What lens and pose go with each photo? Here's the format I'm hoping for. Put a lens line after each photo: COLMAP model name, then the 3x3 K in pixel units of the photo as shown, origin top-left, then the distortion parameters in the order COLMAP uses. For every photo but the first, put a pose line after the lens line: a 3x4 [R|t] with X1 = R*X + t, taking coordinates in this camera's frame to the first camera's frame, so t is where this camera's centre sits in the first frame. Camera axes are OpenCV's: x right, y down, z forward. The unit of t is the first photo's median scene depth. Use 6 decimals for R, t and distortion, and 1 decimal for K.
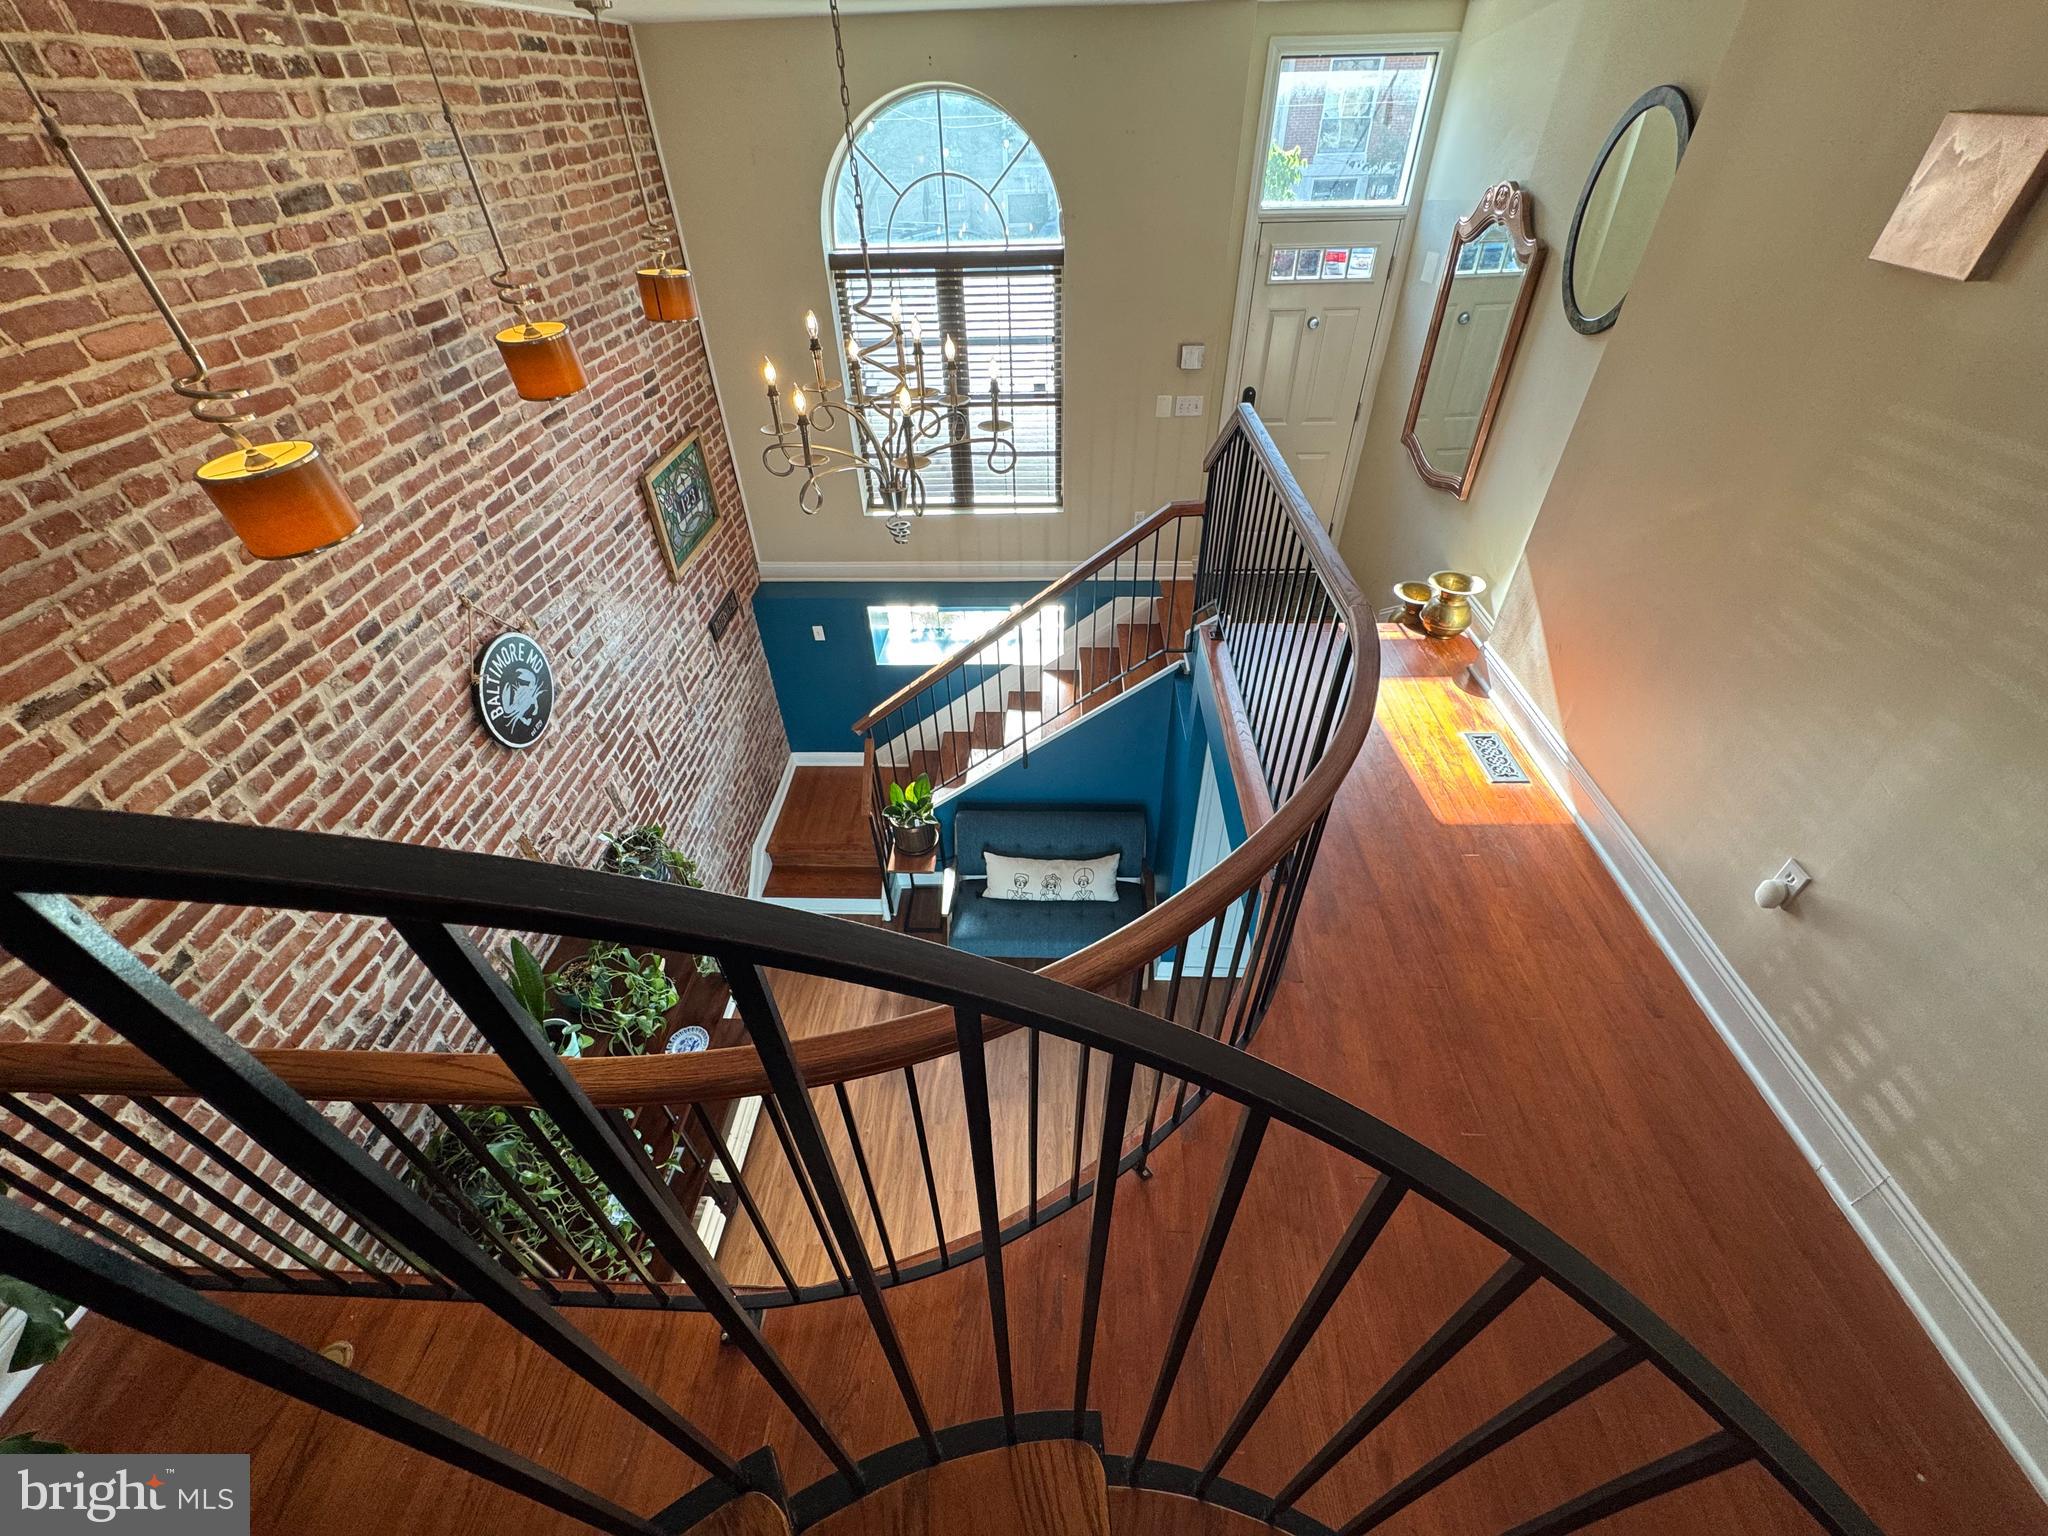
lens RADIAL K [[819.2, 0, 1028.6], [0, 819.2, 776.2], [0, 0, 1]] dist [-0.000339, -0.000713]
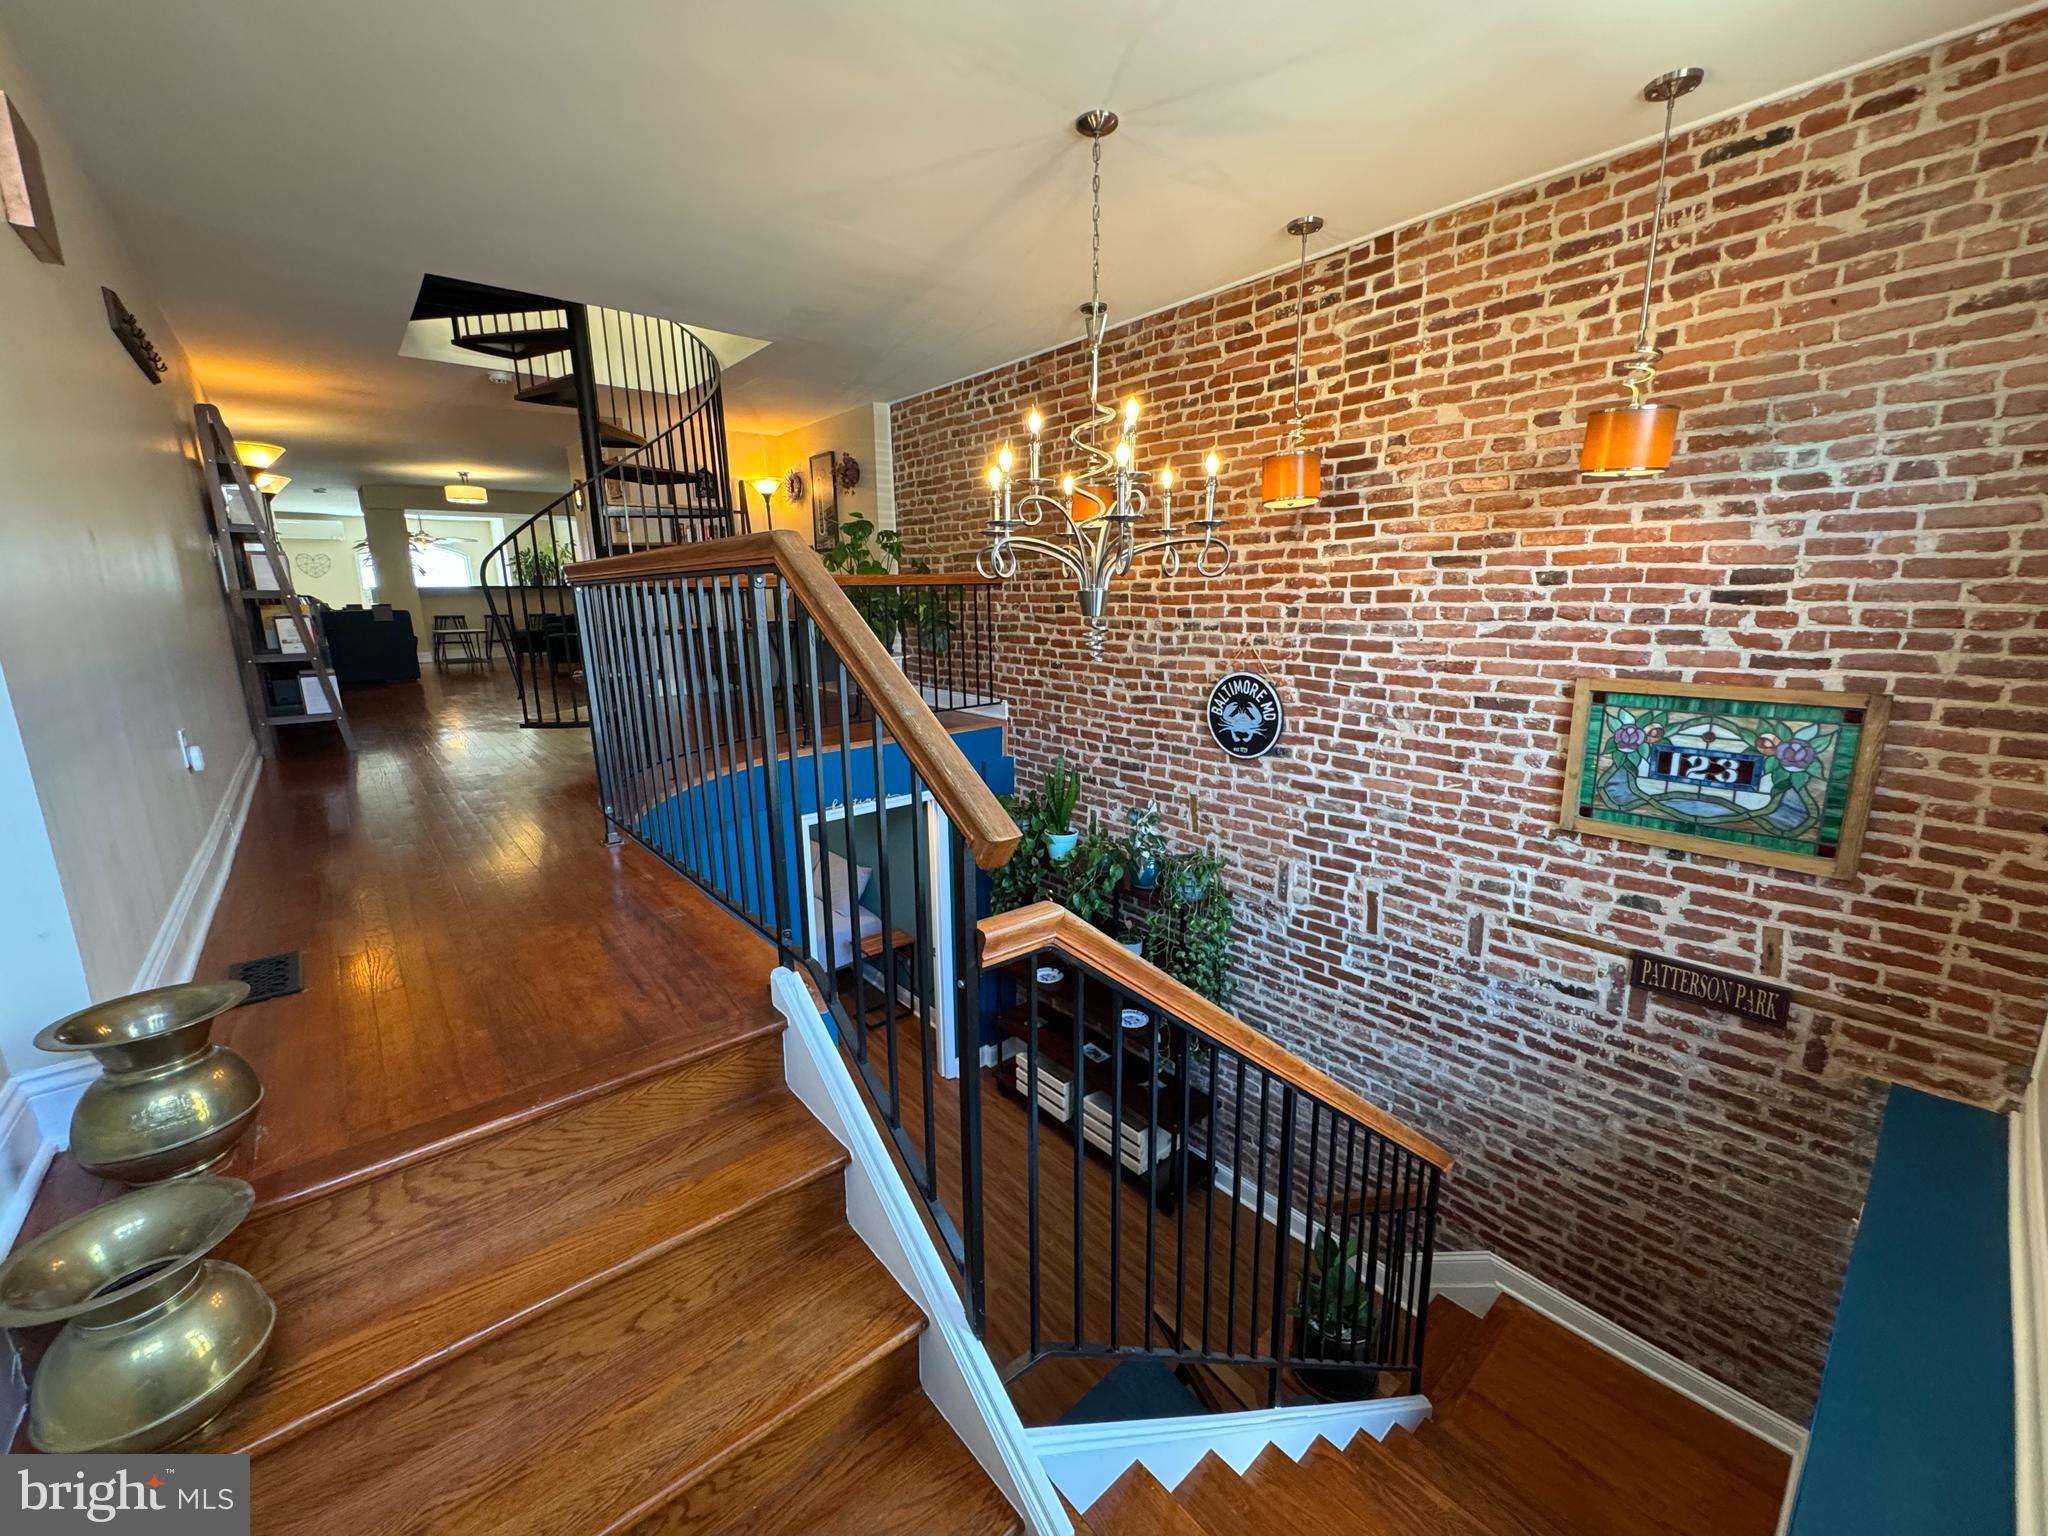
lens RADIAL K [[819.2, 0, 1030.2], [0, 819.2, 768.4], [0, 0, 1]] dist [-0.000339, -0.000713]
pose [[-0.738263, 0.166386, -0.653669, 0.536714], [-0.416685, 0.649568, 0.635952, -0.799097], [0.530416, 0.741874, -0.410222, 1.533050]]
